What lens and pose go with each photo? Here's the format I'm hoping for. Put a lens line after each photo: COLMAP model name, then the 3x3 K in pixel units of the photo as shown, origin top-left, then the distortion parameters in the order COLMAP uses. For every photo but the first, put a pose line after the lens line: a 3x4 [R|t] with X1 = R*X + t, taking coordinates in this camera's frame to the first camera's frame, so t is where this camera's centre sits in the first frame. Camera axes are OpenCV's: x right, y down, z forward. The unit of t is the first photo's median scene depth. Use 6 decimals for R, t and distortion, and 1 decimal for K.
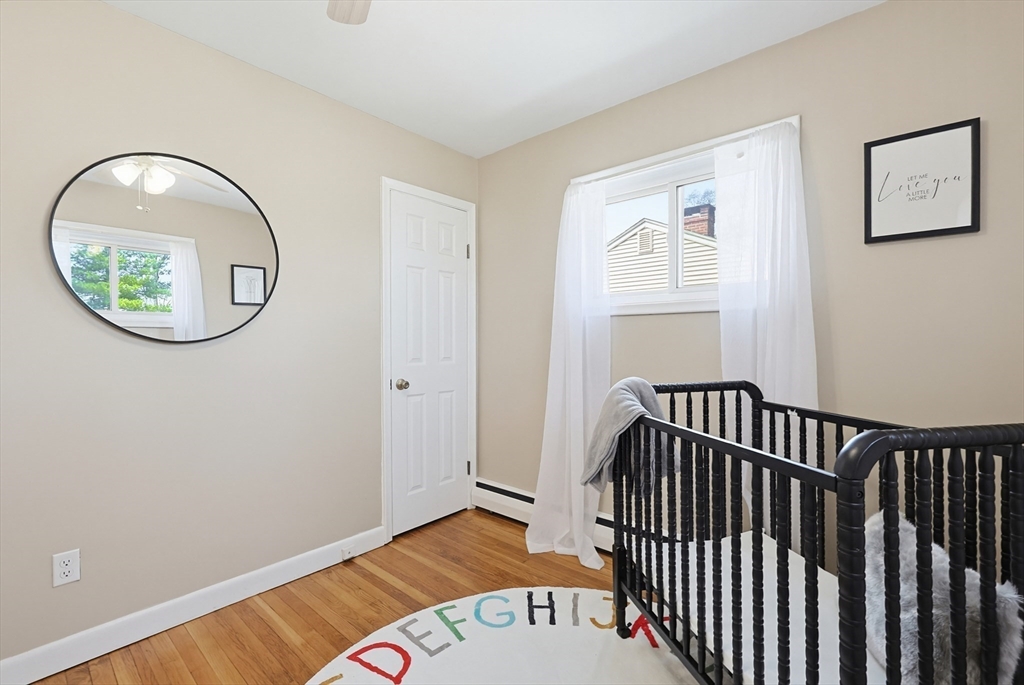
lens RADIAL K [[446.9, 0, 518.2], [0, 446.9, 347.0], [0, 0, 1]] dist [0.001301, 0.000226]
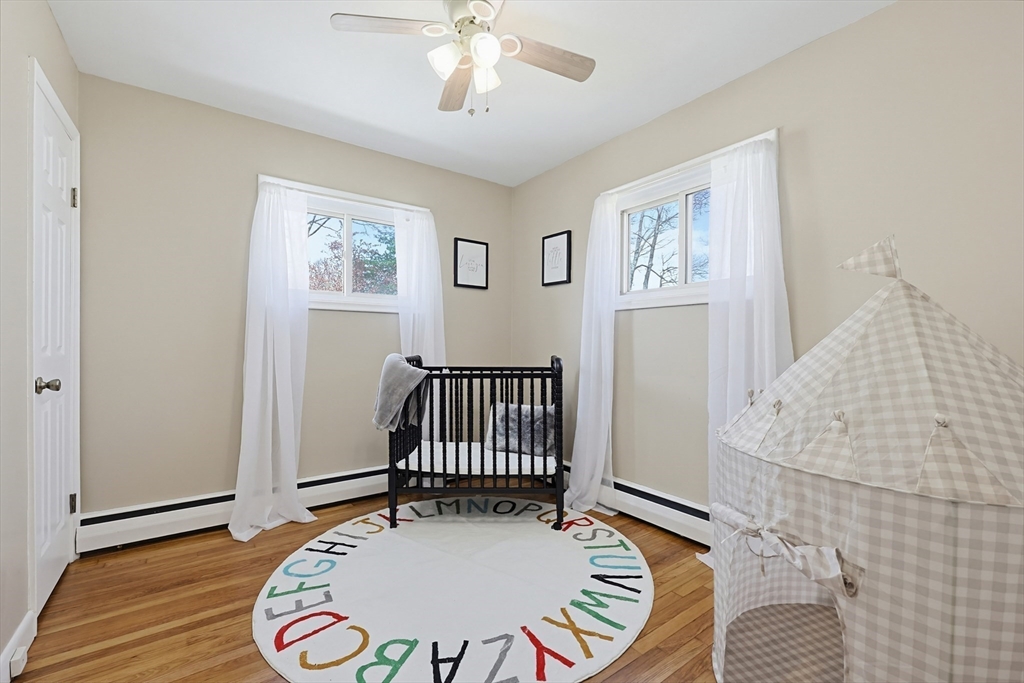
lens RADIAL K [[446.9, 0, 518.5], [0, 446.9, 340.0], [0, 0, 1]] dist [0.001301, 0.000226]
pose [[0.207409, 0.012307, 0.978177, -1.007939], [0.007661, 0.999870, -0.014204, 0.042919], [-0.978224, 0.010440, 0.207288, 0.247055]]
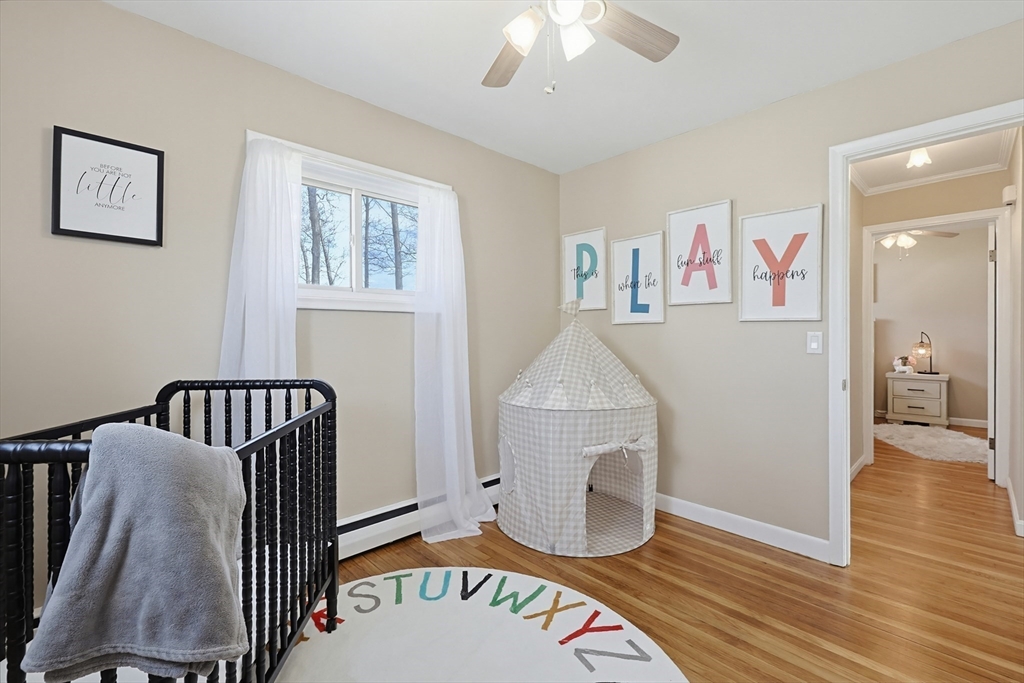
lens RADIAL K [[446.9, 0, 516.7], [0, 446.9, 335.6], [0, 0, 1]] dist [0.001301, 0.000226]
pose [[-0.997102, 0.013800, 0.074810, 0.064897], [0.015273, 0.999700, 0.019153, -0.038872], [-0.074523, 0.020240, -0.997014, 1.520979]]
